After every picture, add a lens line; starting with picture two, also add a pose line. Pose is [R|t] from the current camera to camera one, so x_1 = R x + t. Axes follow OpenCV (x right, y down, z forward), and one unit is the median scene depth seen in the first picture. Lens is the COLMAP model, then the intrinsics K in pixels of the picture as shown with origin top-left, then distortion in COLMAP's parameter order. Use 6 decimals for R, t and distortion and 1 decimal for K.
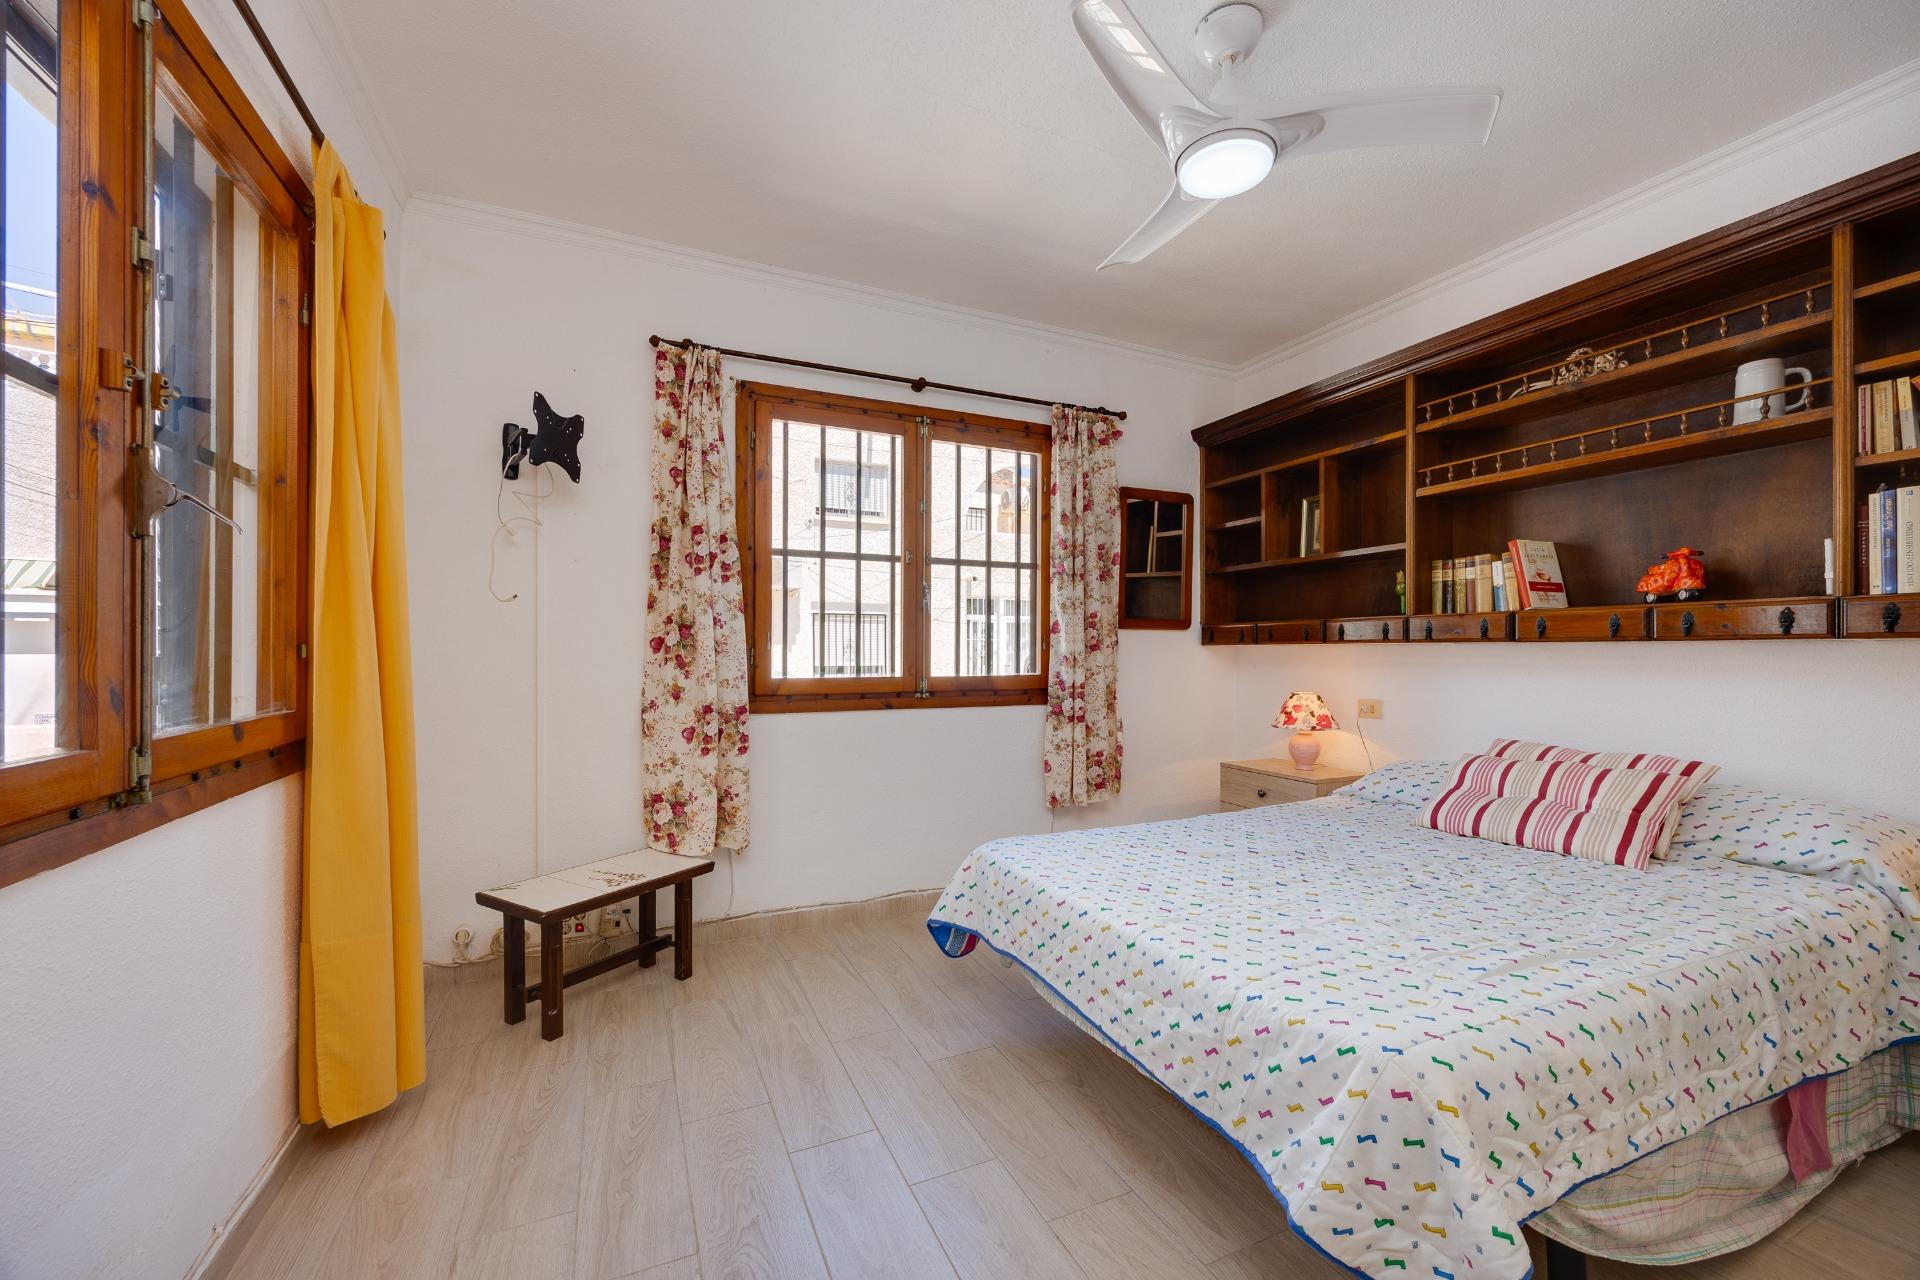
lens RADIAL K [[755.5, 0, 957.4], [0, 755.5, 635.6], [0, 0, 1]] dist [-0.003050, -0.000532]
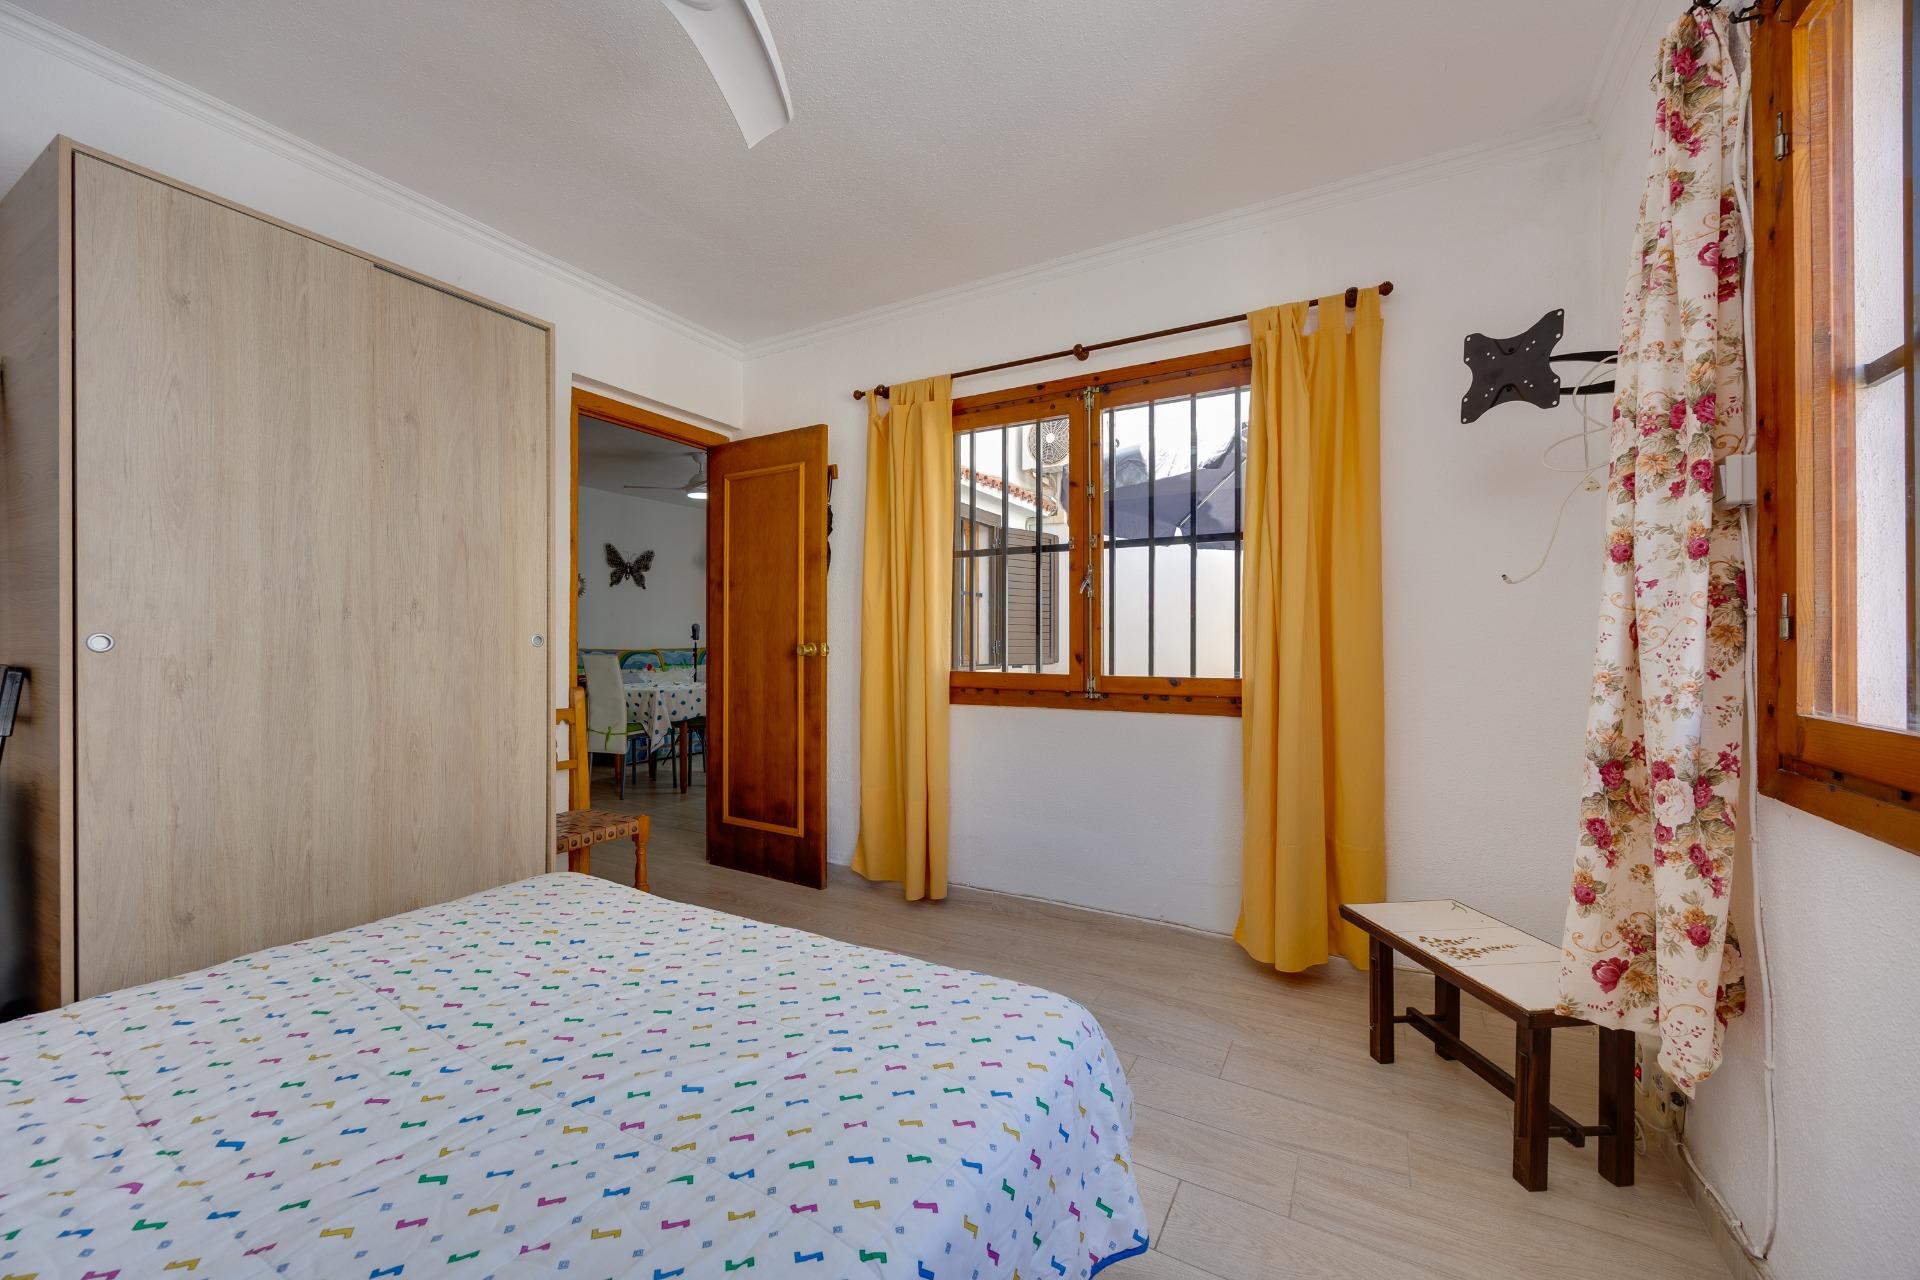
lens RADIAL K [[774.9, 0, 943.1], [0, 774.9, 650.1], [0, 0, 1]] dist [0.000417, 0.000066]
pose [[0.592942, -0.002368, -0.805242, 0.569045], [0.022029, 0.999669, 0.013281, 0.008305], [0.804944, -0.025613, 0.592798, 0.292680]]
